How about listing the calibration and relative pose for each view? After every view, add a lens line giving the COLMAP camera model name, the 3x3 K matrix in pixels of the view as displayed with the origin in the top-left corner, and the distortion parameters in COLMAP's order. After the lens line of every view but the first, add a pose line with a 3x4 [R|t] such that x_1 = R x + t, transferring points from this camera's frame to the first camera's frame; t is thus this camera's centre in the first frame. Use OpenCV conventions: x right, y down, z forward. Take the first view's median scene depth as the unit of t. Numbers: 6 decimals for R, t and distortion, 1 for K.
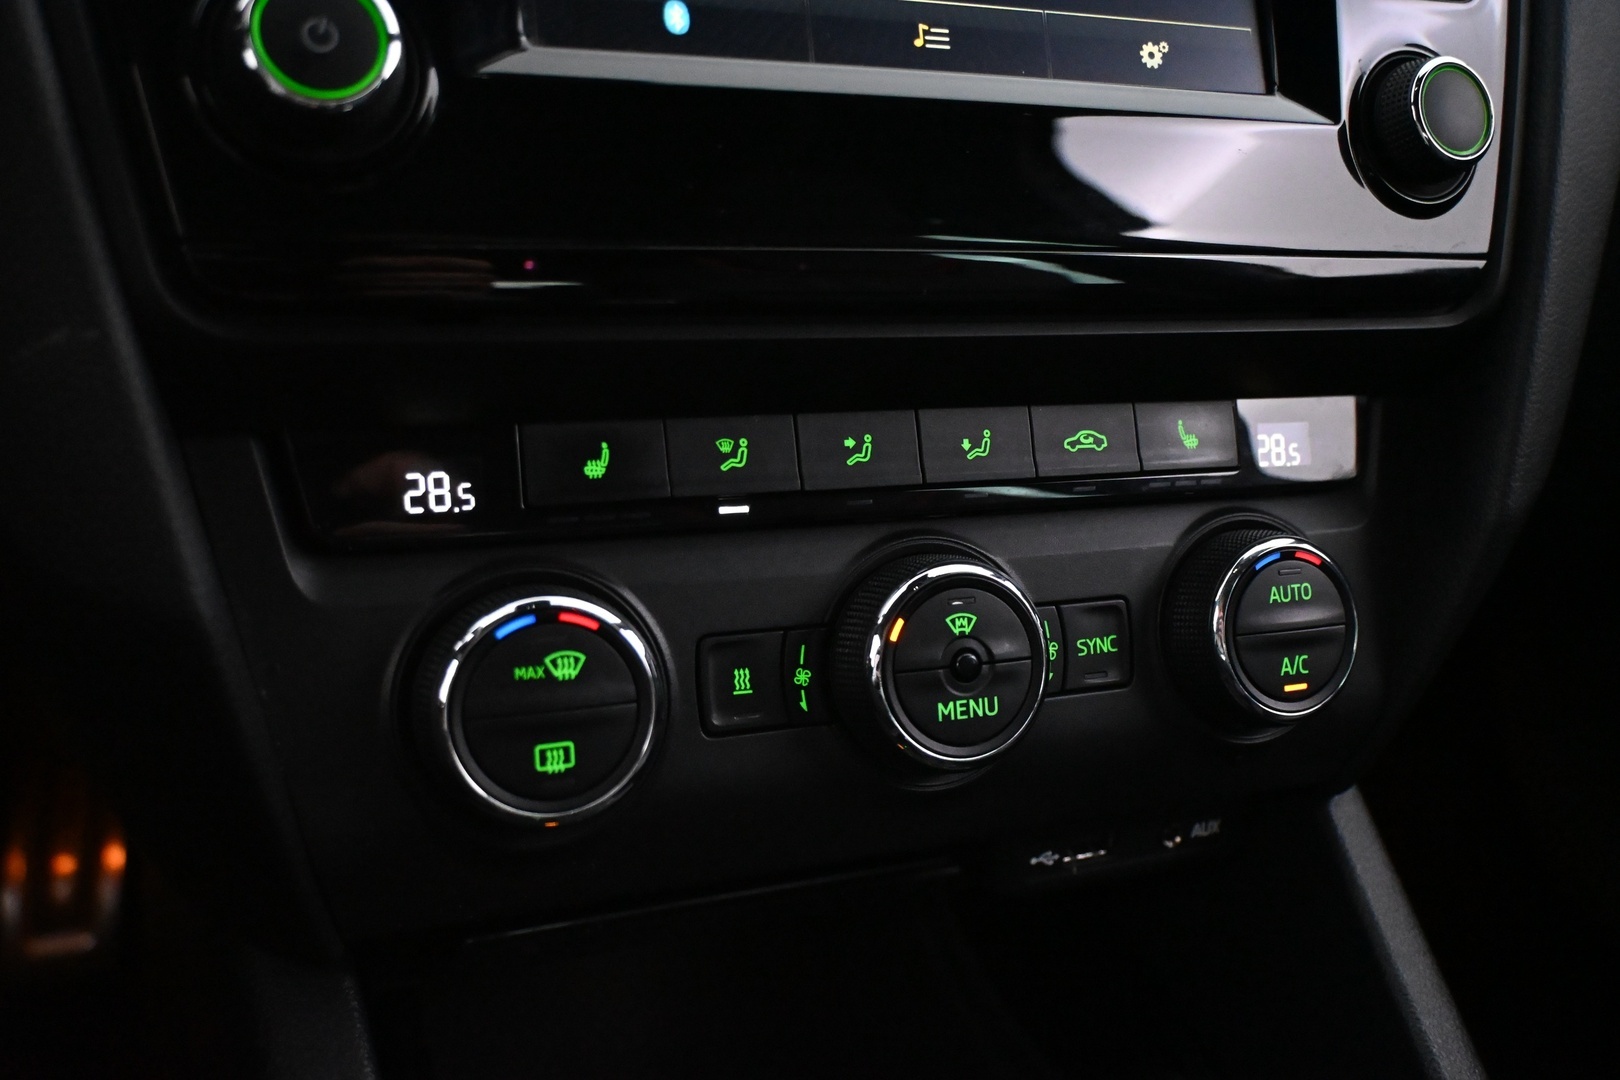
lens RADIAL K [[1464.7, 0, 810.9], [0, 1464.7, 535.6], [0, 0, 1]] dist [0.007185, -0.048572]
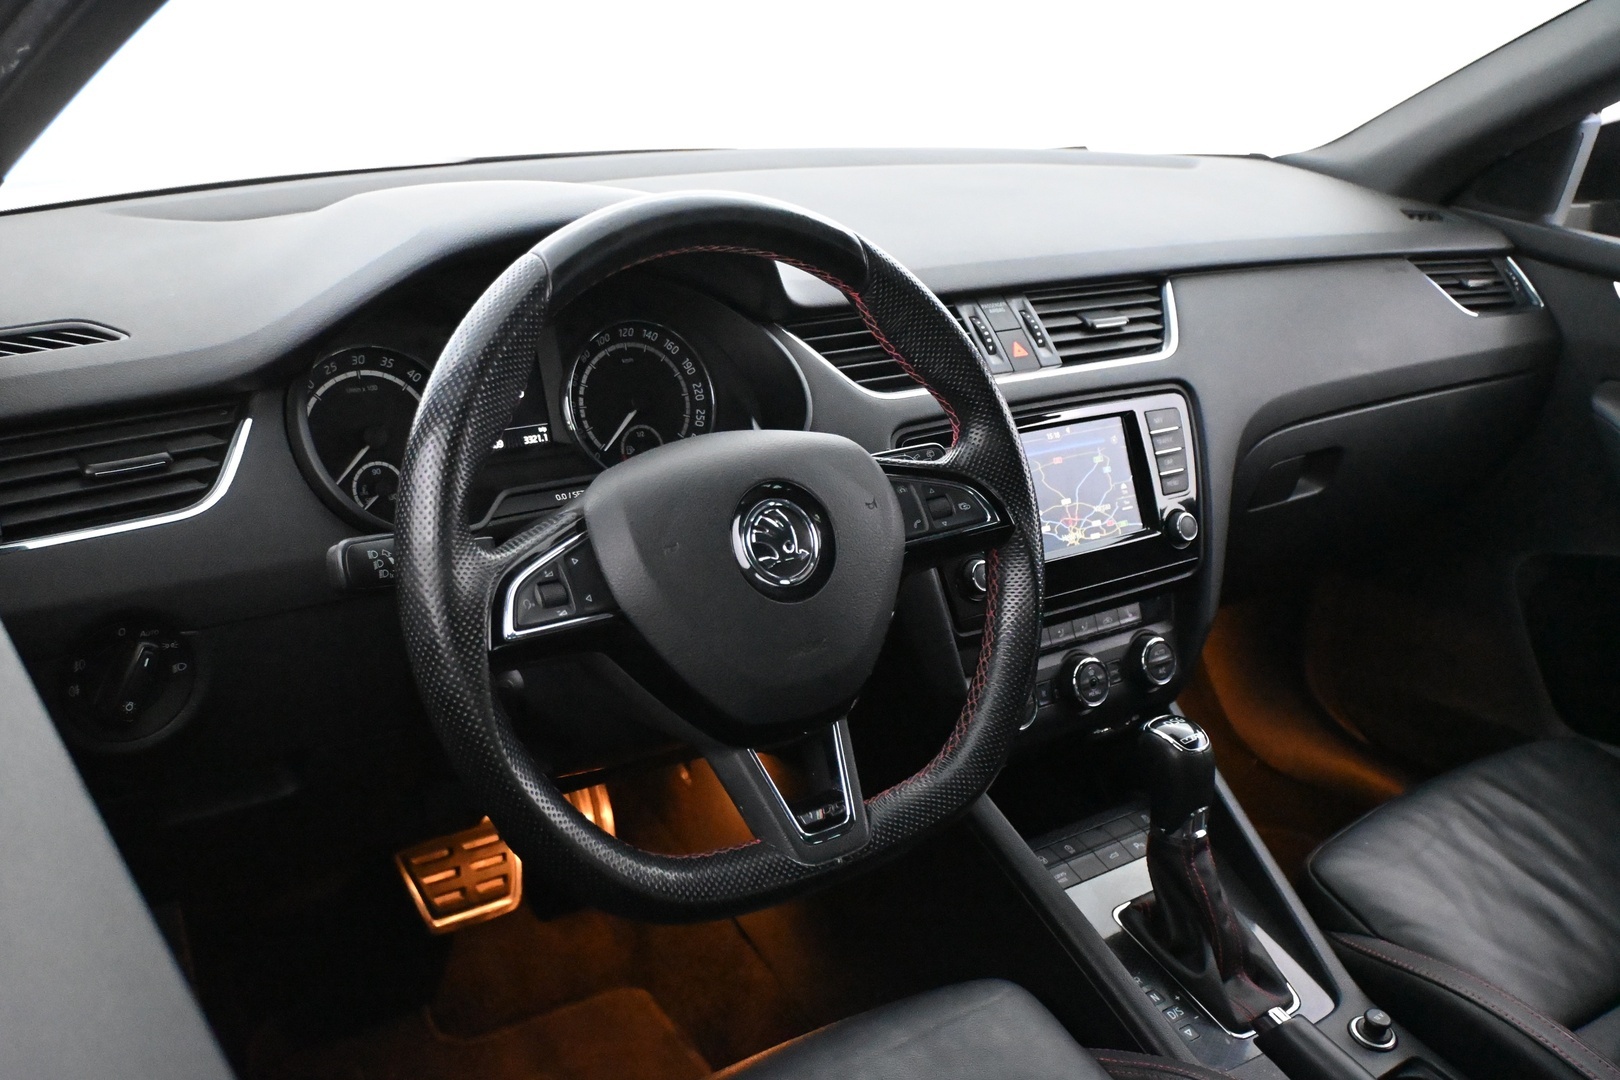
lens RADIAL K [[1537.6, 0, 811.9], [0, 1537.6, 540.2], [0, 0, 1]] dist [0.000897, 0.000000]
pose [[0.972663, -0.110181, 0.204420, -1.473860], [0.106093, 0.993876, 0.030885, -0.516597], [-0.206571, -0.008353, 0.978396, -3.005554]]
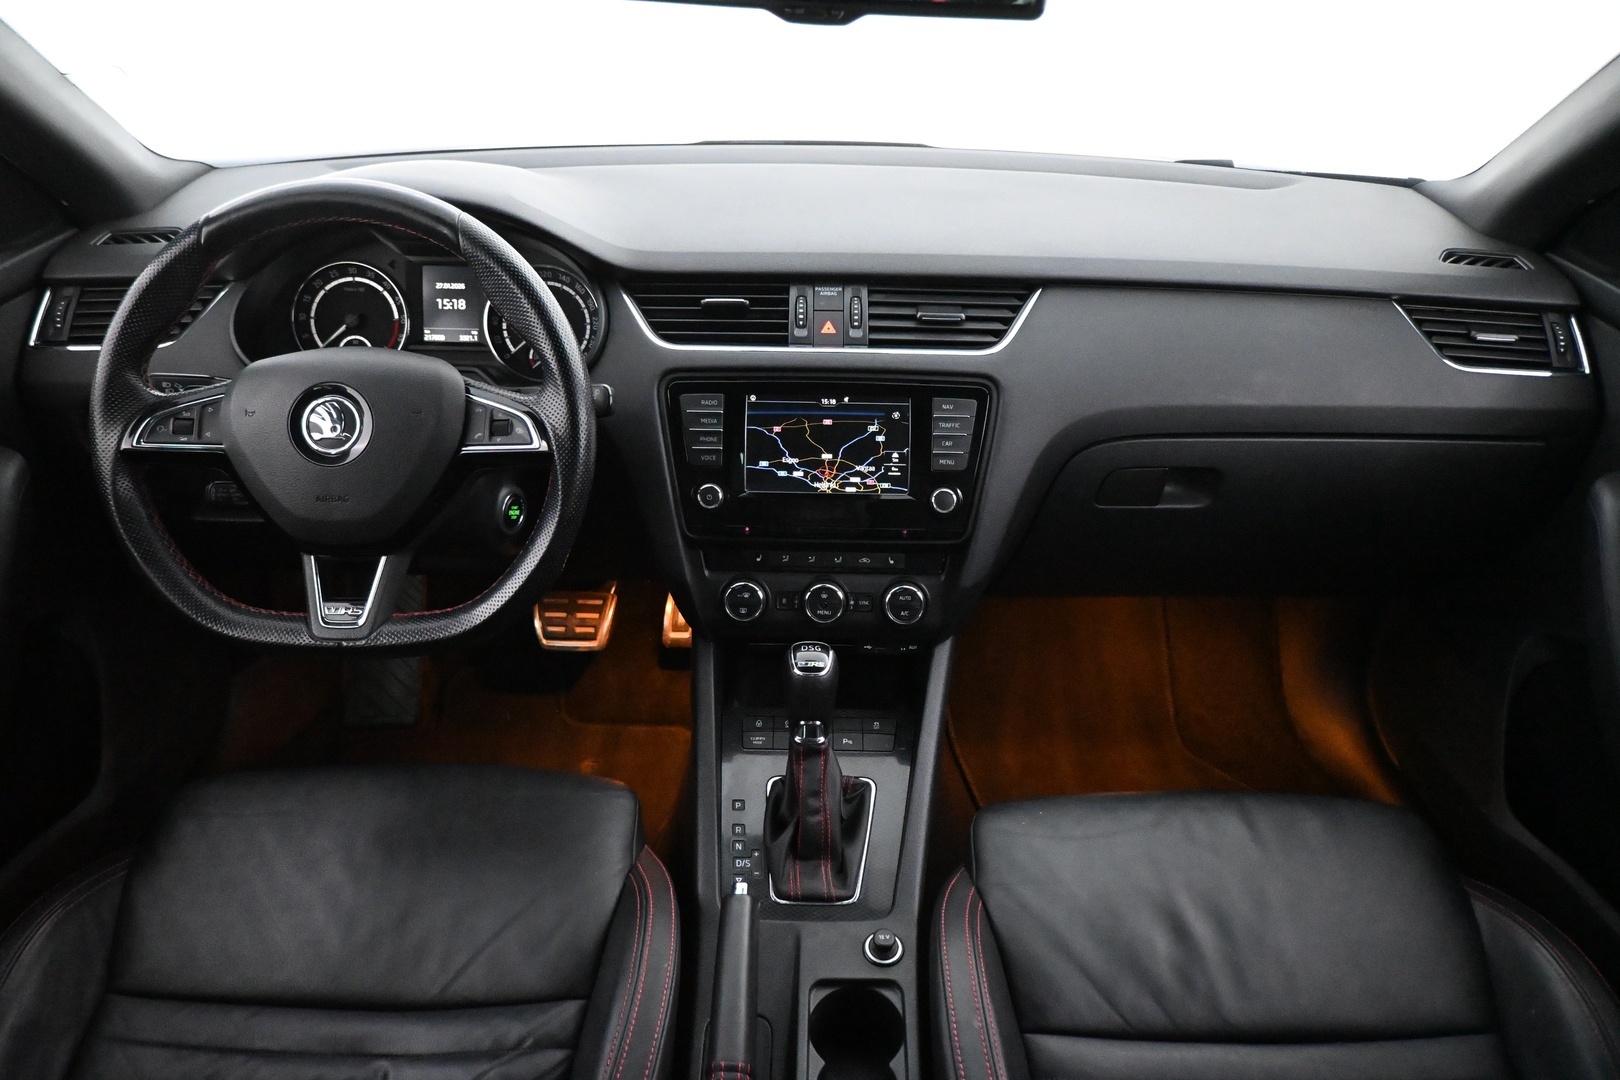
lens RADIAL K [[1110.1, 0, 803.2], [0, 1110.1, 536.4], [0, 0, 1]] dist [-0.020856, 0.003521]
pose [[0.923122, 0.125454, -0.363466, 1.385884], [-0.081854, 0.987726, 0.133031, -0.641976], [0.375694, -0.093053, 0.922060, -2.531748]]
